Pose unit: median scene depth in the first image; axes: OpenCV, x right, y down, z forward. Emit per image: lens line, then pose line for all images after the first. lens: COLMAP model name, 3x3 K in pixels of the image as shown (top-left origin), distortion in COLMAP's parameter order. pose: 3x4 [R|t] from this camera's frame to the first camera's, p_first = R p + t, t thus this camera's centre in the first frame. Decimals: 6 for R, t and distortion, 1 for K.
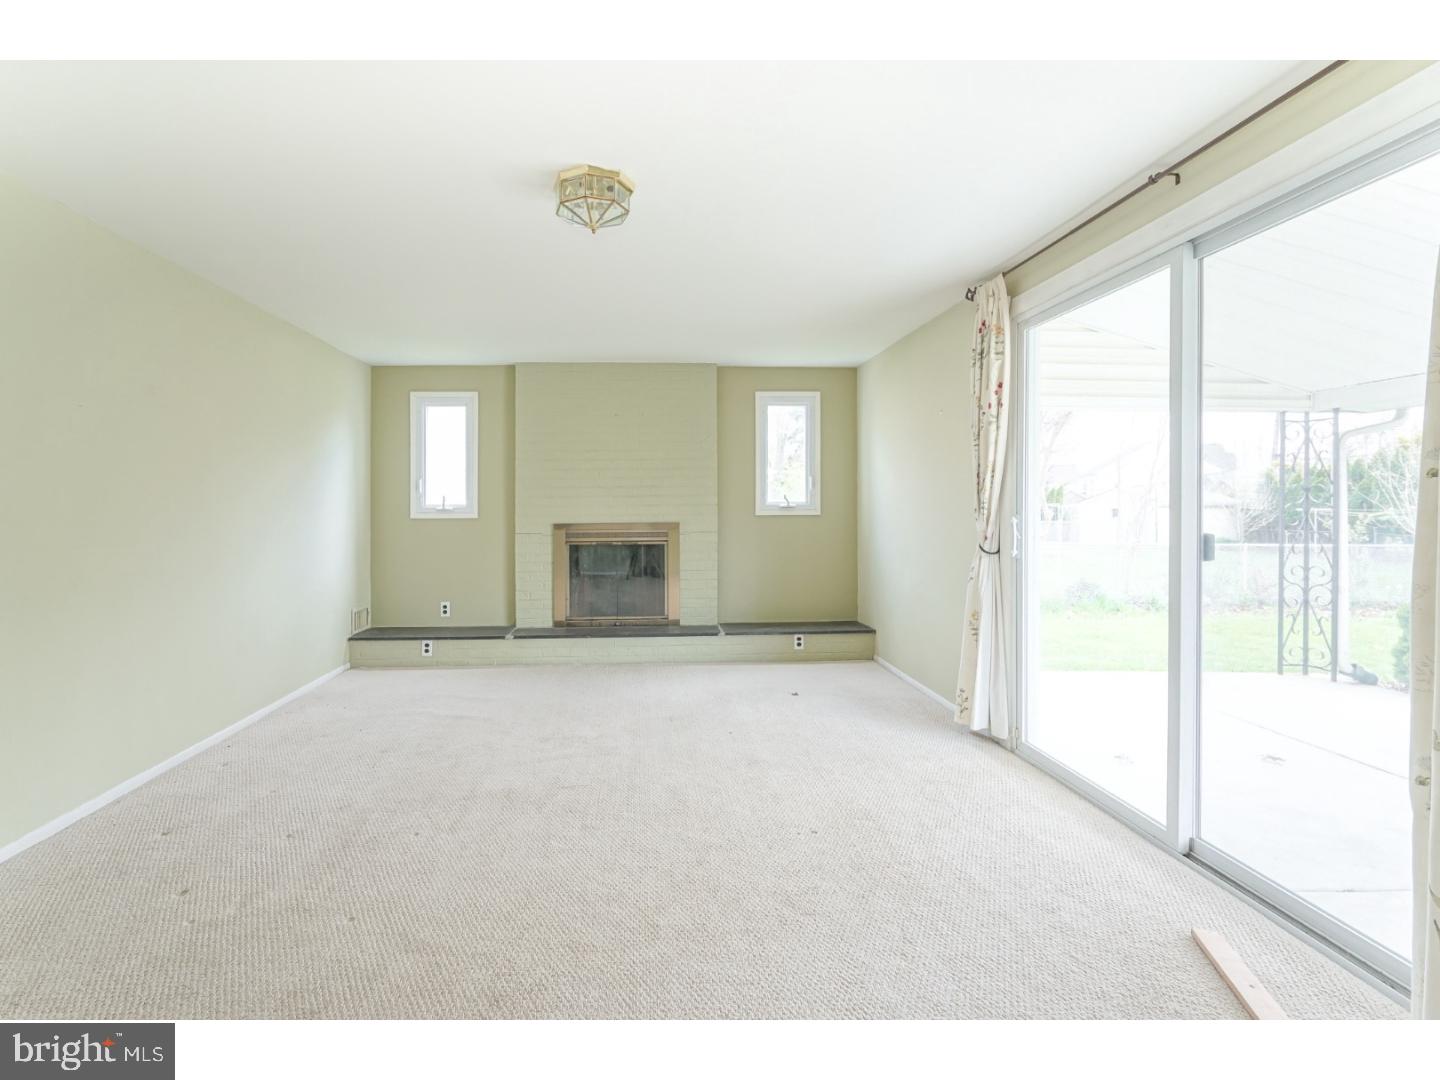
lens RADIAL K [[655.3, 0, 644.6], [0, 655.3, 509.5], [0, 0, 1]] dist [-0.005086, 0.003502]
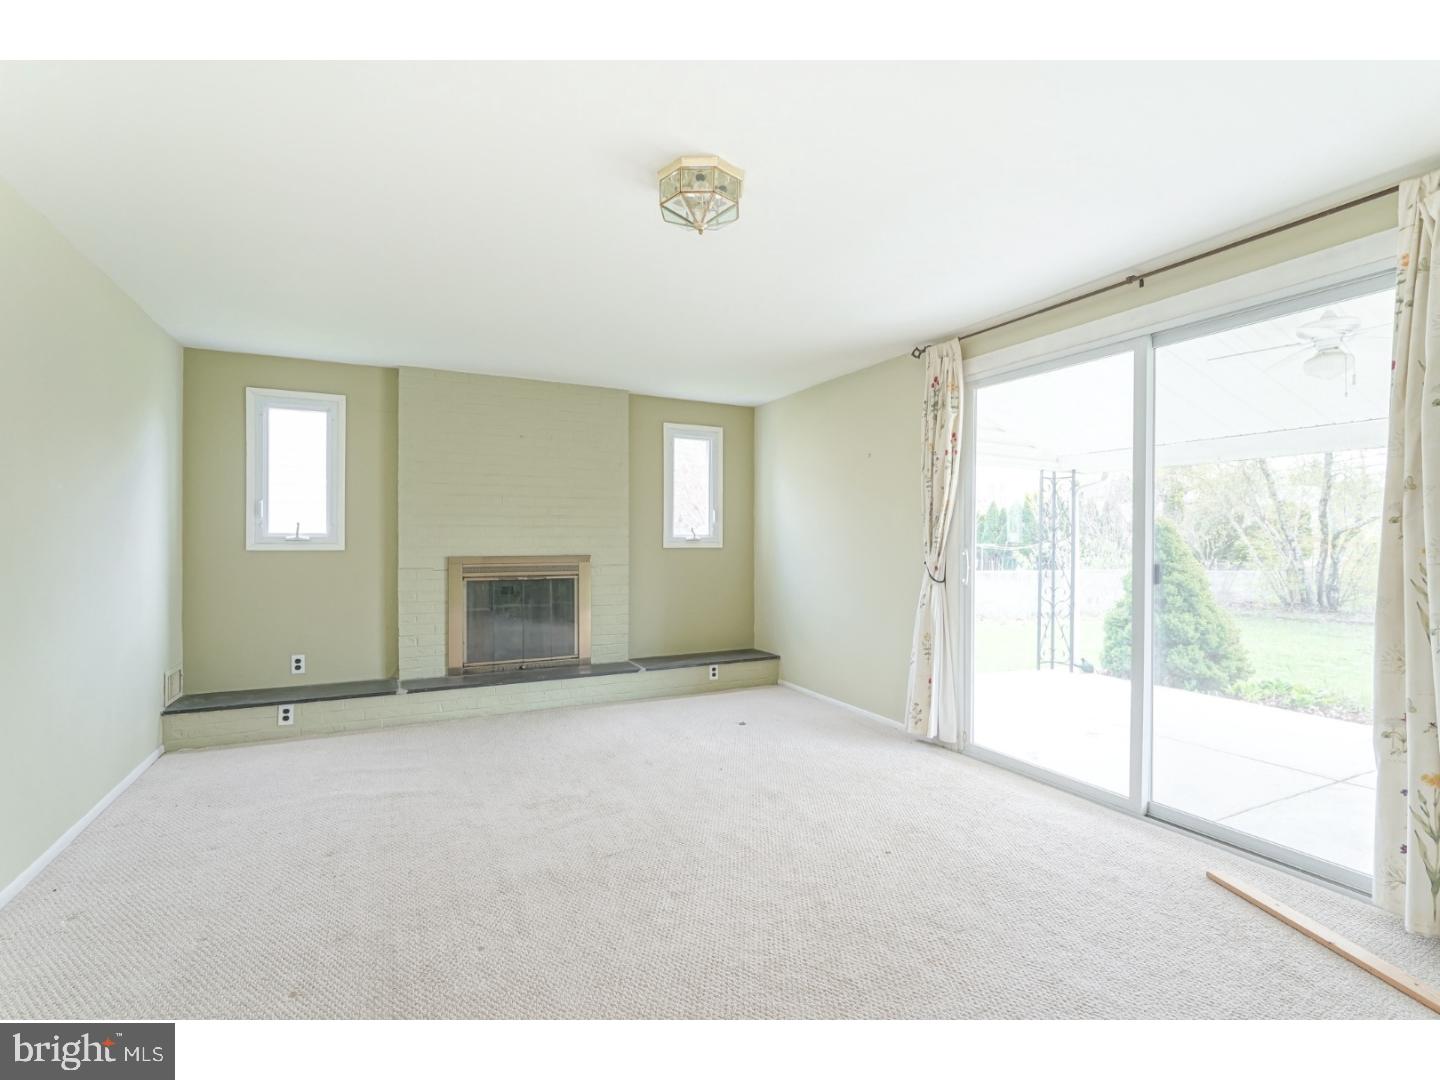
lens RADIAL K [[655.3, 0, 720.6], [0, 655.3, 545.1], [0, 0, 1]] dist [-0.005086, 0.003502]
pose [[0.913725, 0.004855, 0.406305, -0.169426], [-0.006795, 0.999971, 0.003332, 0.001023], [-0.406277, -0.005806, 0.913731, 0.066513]]
